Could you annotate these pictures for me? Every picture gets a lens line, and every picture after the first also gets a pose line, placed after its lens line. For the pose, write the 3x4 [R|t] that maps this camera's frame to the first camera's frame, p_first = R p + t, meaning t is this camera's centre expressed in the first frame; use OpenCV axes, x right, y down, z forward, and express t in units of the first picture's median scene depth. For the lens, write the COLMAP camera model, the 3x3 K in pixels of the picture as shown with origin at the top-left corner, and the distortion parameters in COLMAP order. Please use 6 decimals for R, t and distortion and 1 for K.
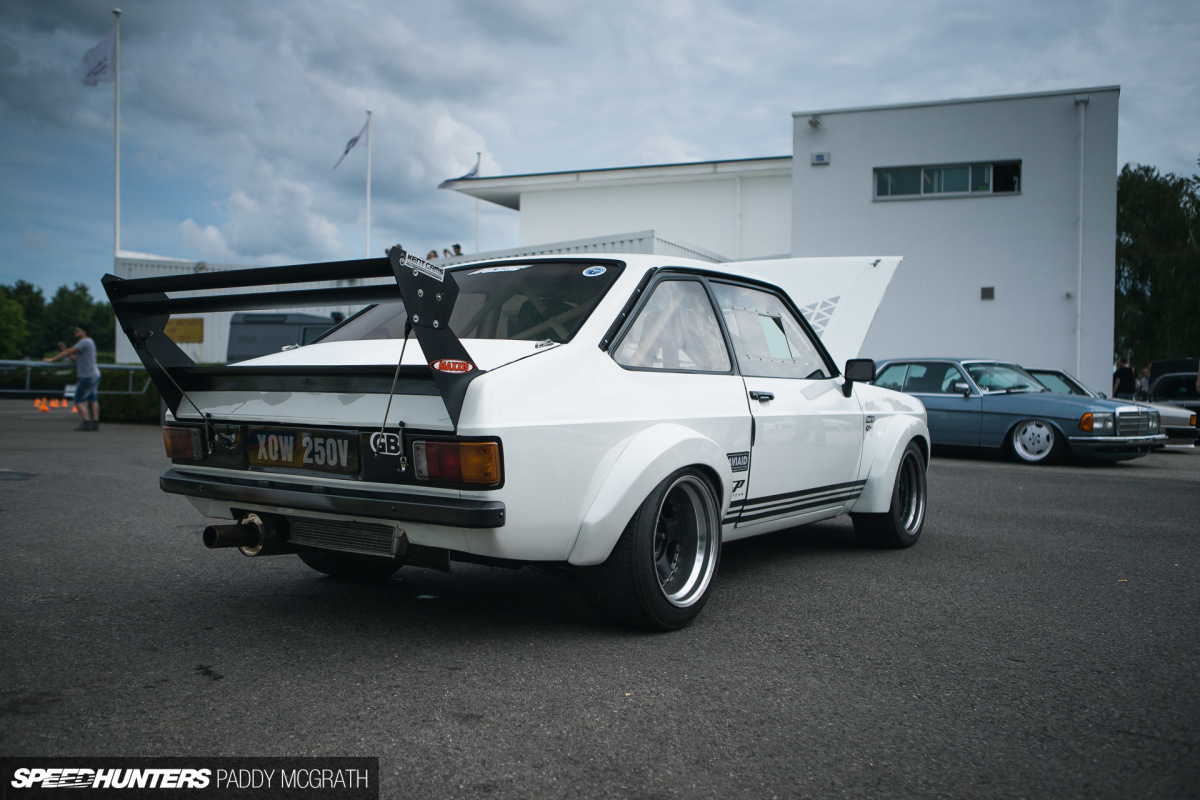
lens RADIAL K [[1127.4, 0, 600.4], [0, 1127.4, 399.4], [0, 0, 1]] dist [-0.065292, 0.000000]
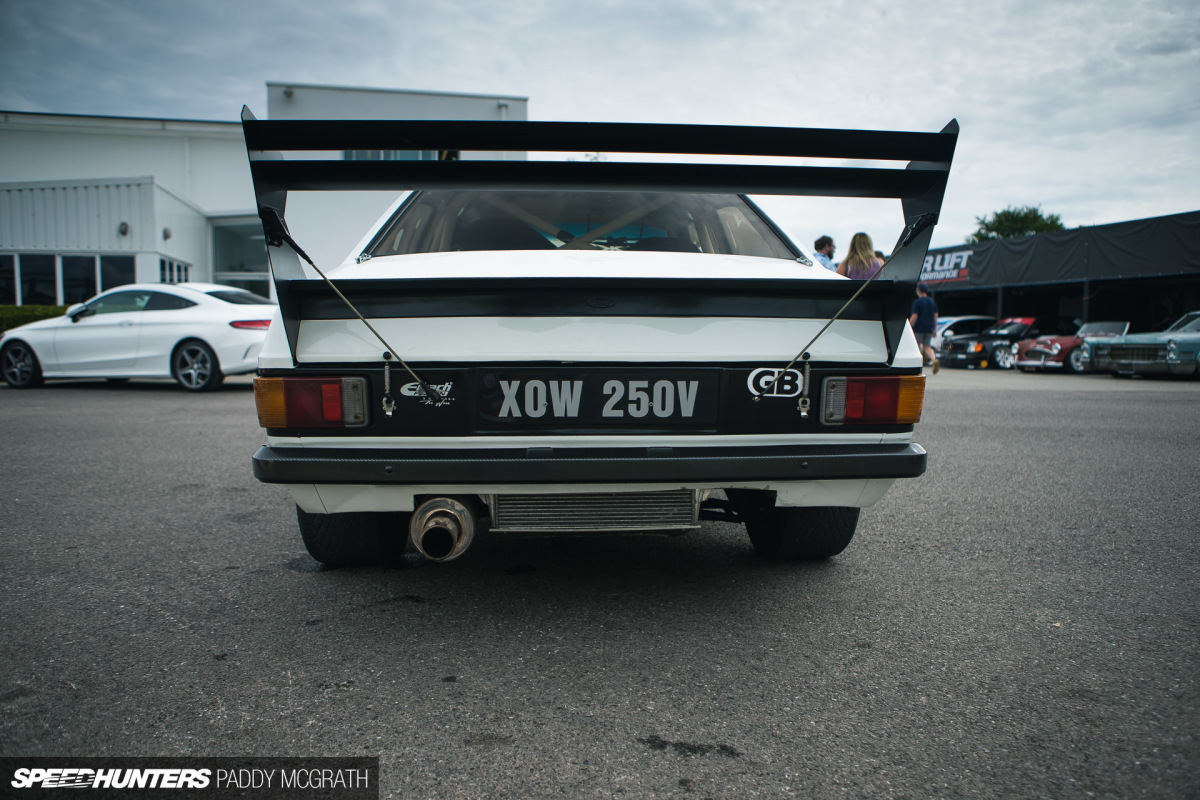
lens RADIAL K [[868.6, 0, 604.1], [0, 868.6, 404.5], [0, 0, 1]] dist [-0.078338, 0.011139]
pose [[0.772928, -0.064103, 0.631247, -0.621598], [0.015695, 0.996511, 0.081977, 0.003888], [-0.634299, -0.053455, 0.771237, 0.587742]]
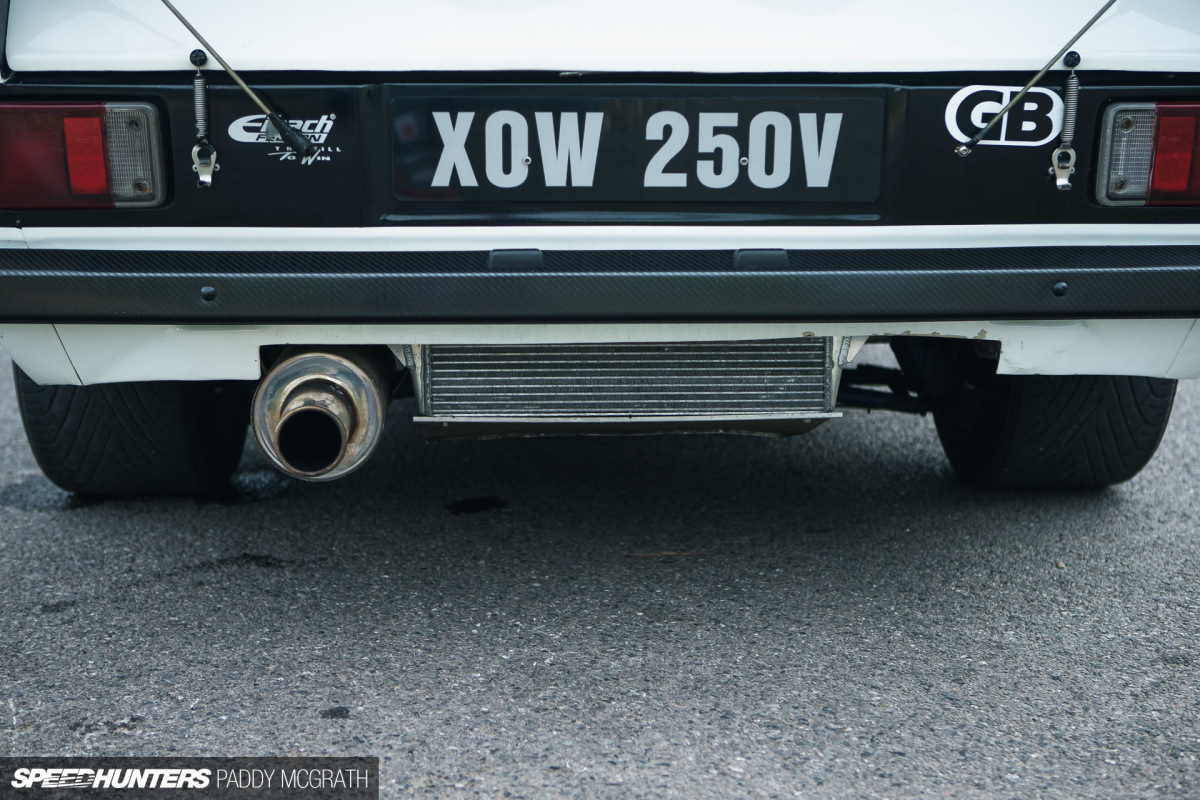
lens RADIAL K [[1798.1, 0, 599.2], [0, 1798.1, 388.7], [0, 0, 1]] dist [0.037815, 0.000000]
pose [[0.788243, -0.131638, 0.601120, -0.628749], [0.015393, 0.980764, 0.194591, 0.009505], [-0.615172, -0.144132, 0.775106, 0.581020]]
